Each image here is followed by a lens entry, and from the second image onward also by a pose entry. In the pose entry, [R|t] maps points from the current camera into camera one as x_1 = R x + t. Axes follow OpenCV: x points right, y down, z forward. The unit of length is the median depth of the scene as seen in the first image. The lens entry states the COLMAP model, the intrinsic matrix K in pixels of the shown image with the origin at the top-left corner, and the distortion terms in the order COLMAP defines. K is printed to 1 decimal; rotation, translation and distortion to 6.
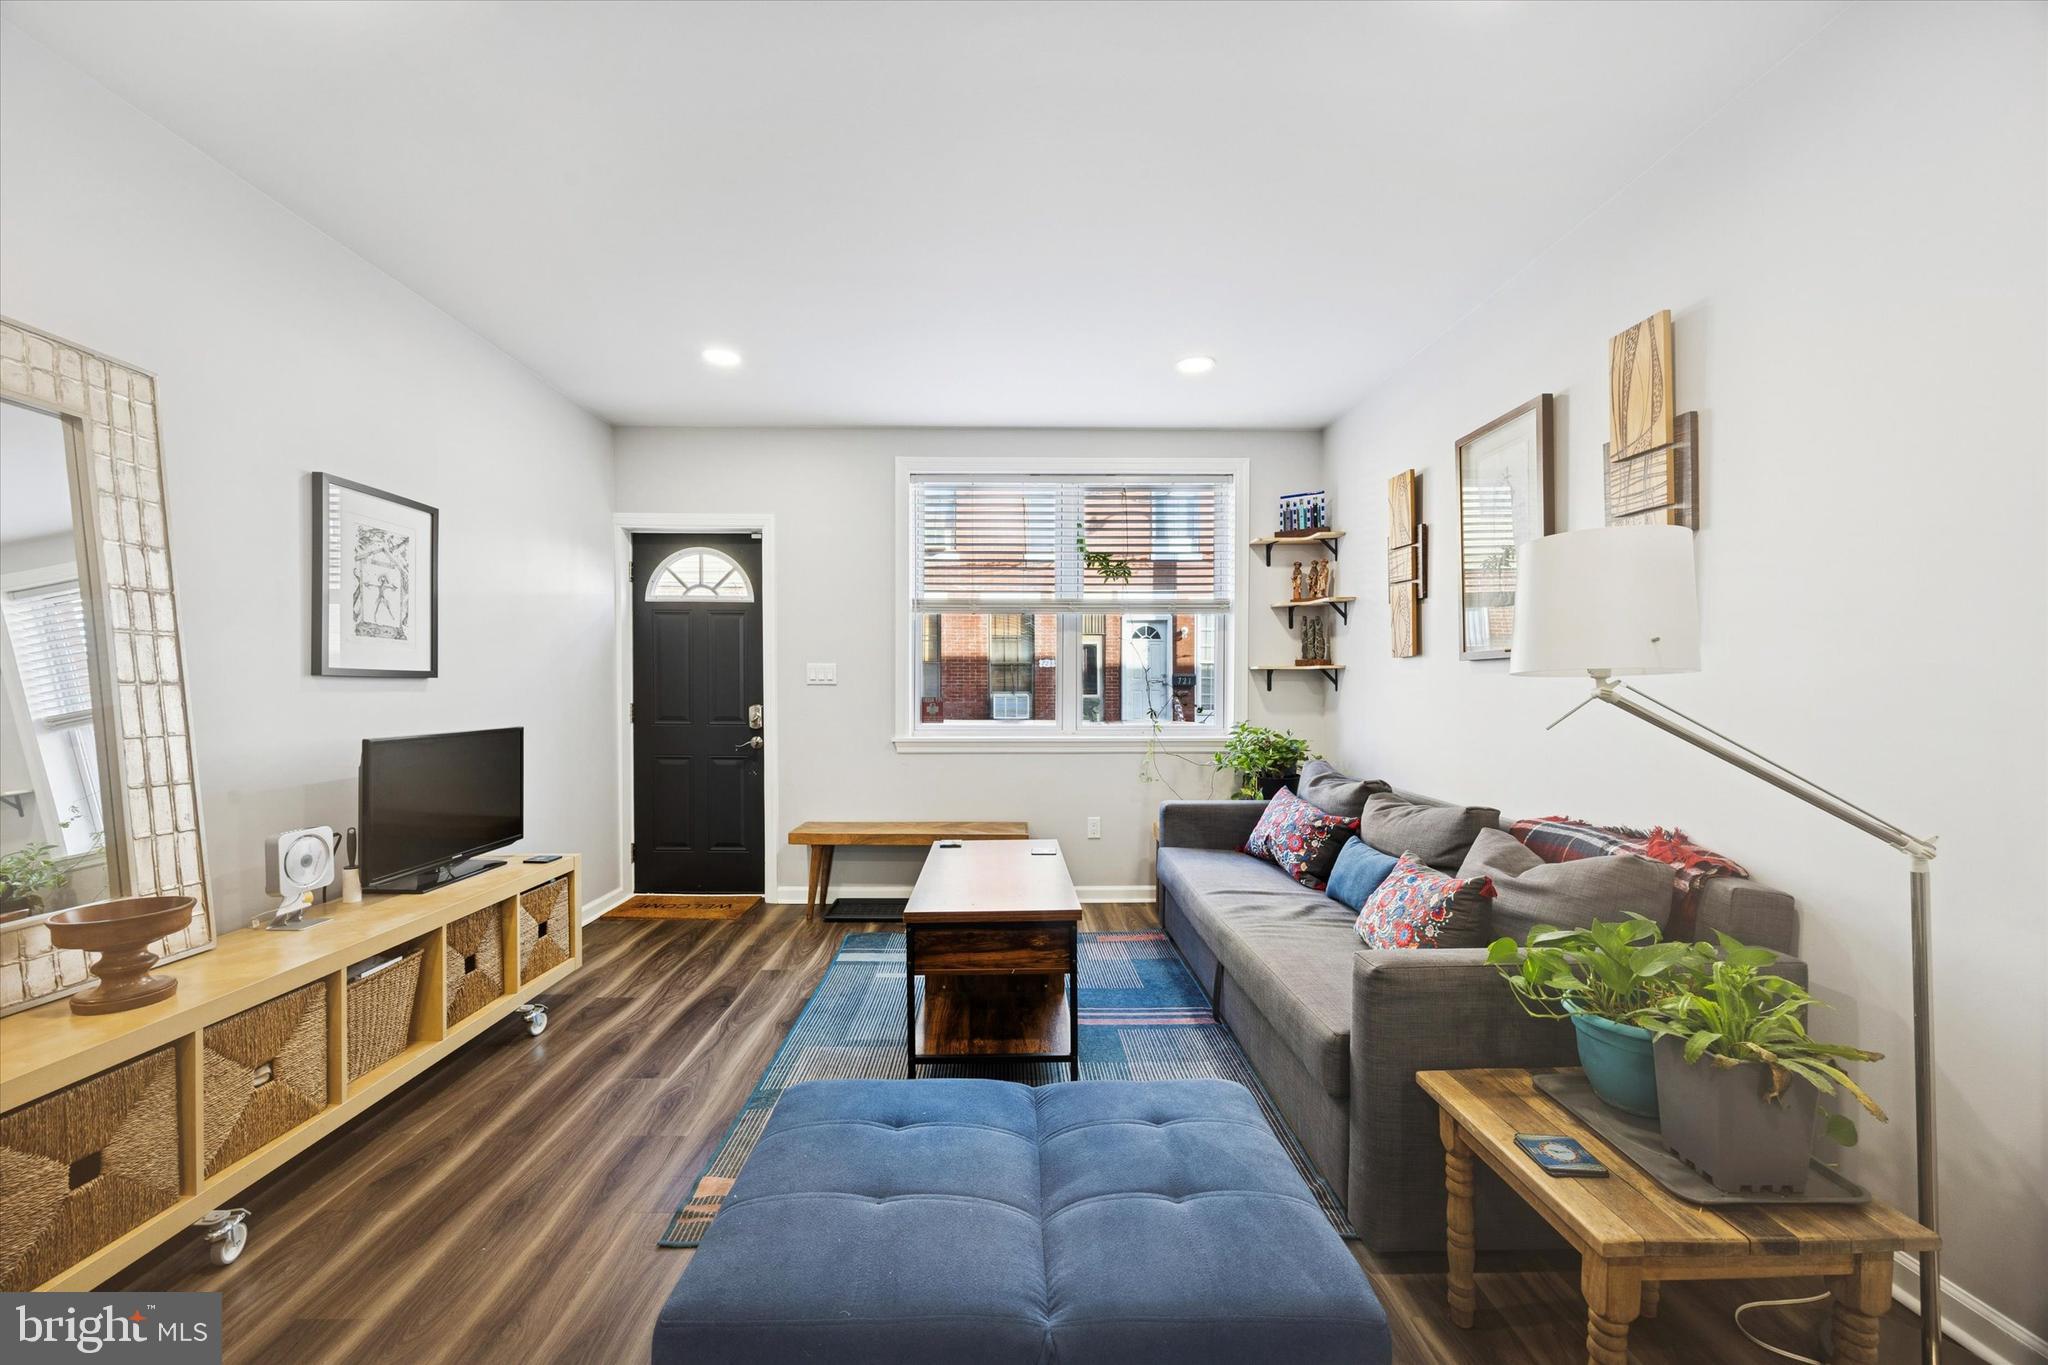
lens RADIAL K [[789.6, 0, 1012.6], [0, 789.6, 702.1], [0, 0, 1]] dist [0.000524, -0.000053]
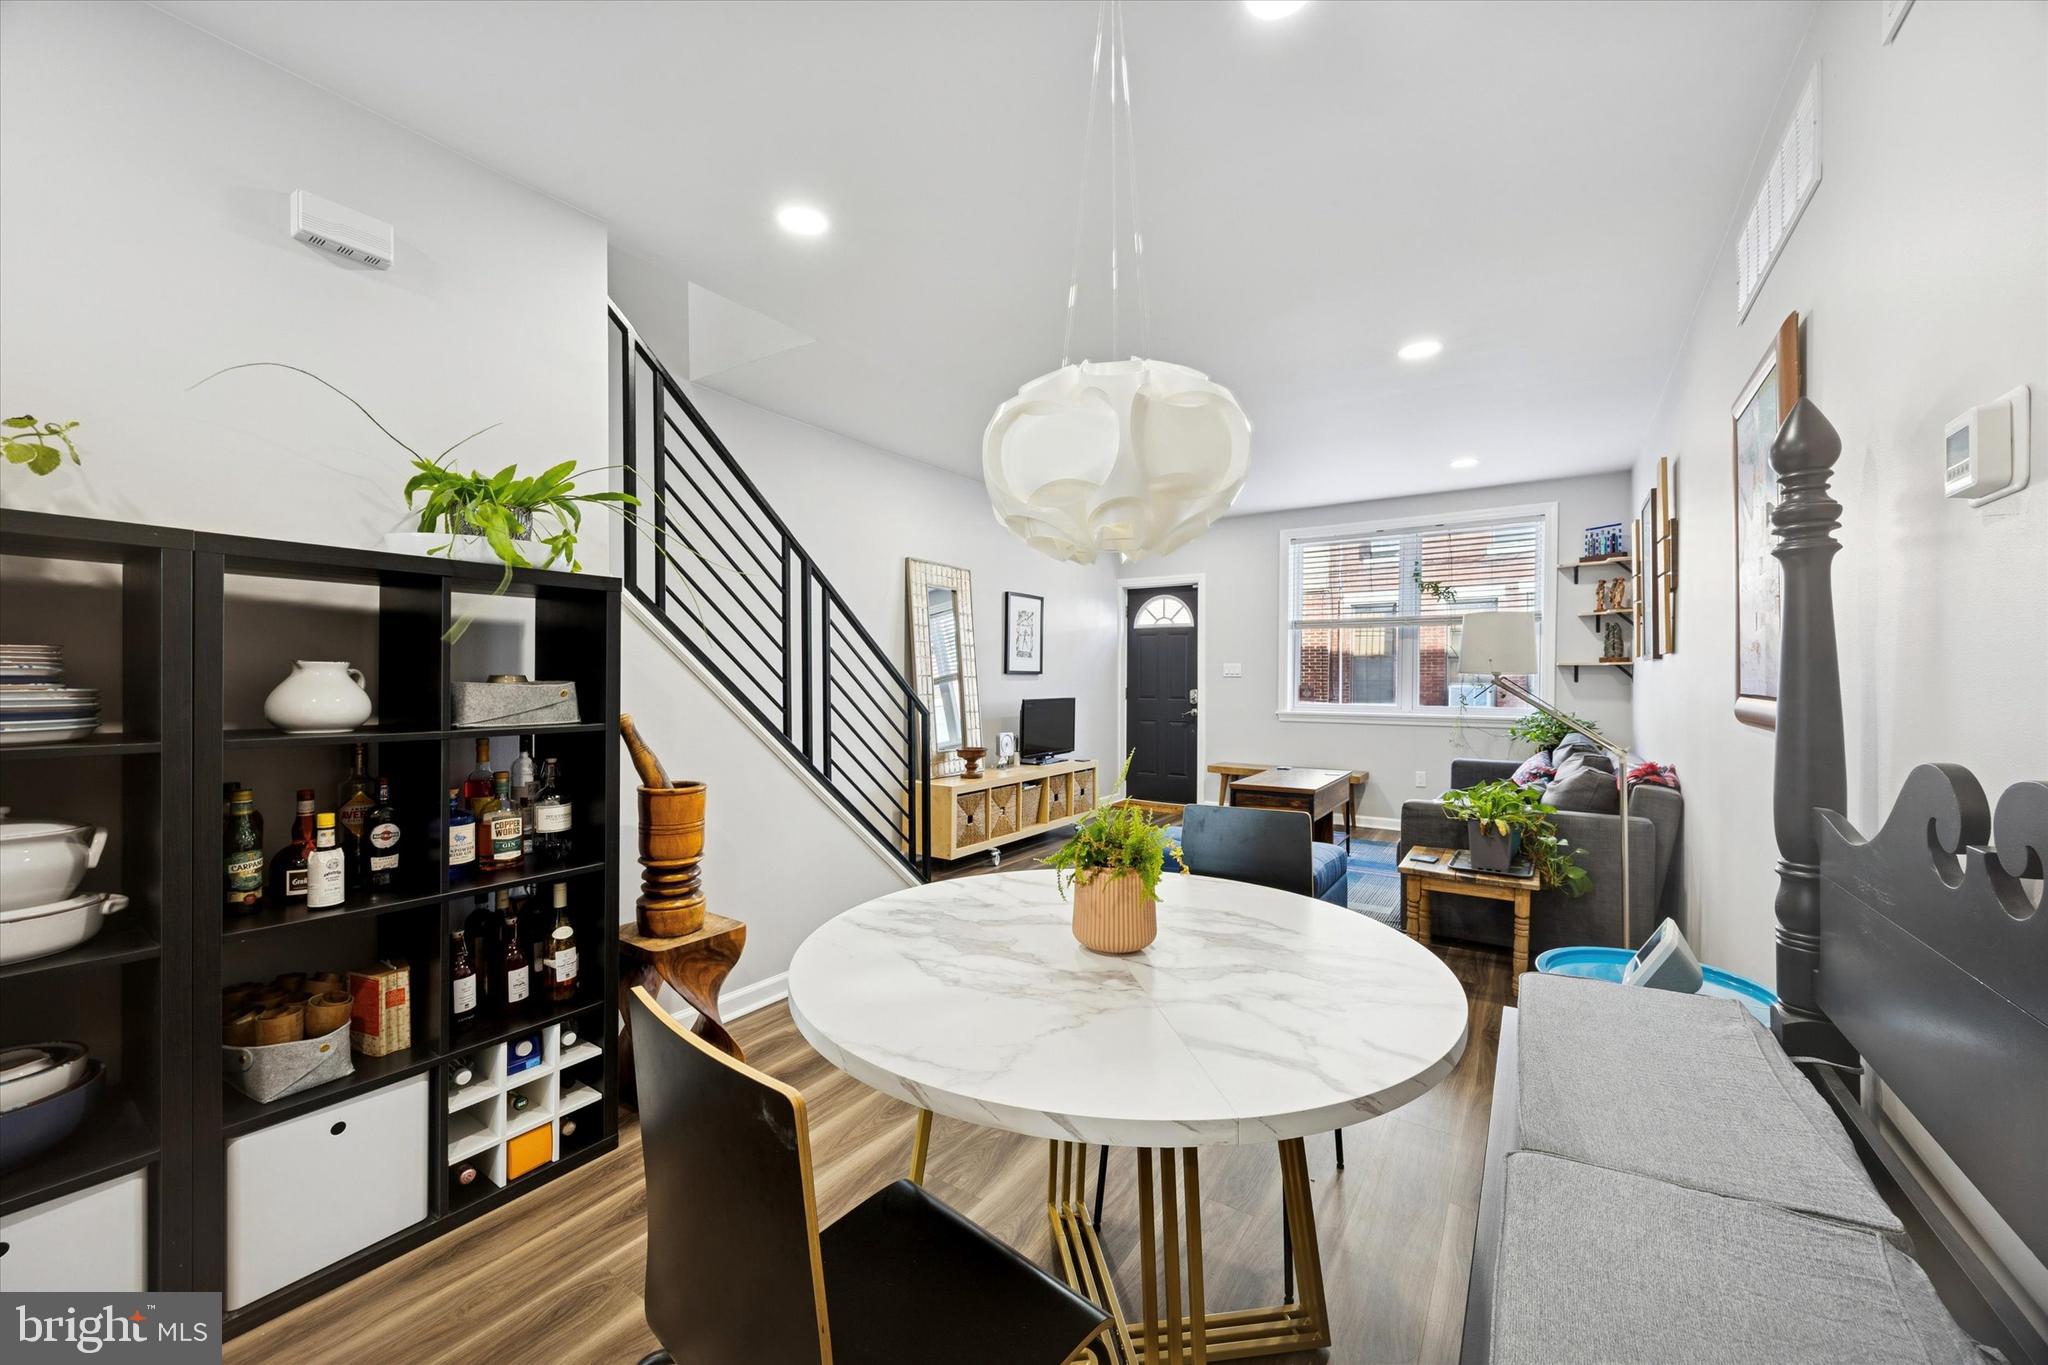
lens RADIAL K [[789.6, 0, 1034.2], [0, 789.6, 681.0], [0, 0, 1]] dist [0.000524, -0.000053]
pose [[0.832731, 0.003920, -0.553664, 0.452770], [-0.011995, 0.999868, -0.010962, 0.012456], [0.553548, 0.015770, 0.832668, -0.811433]]
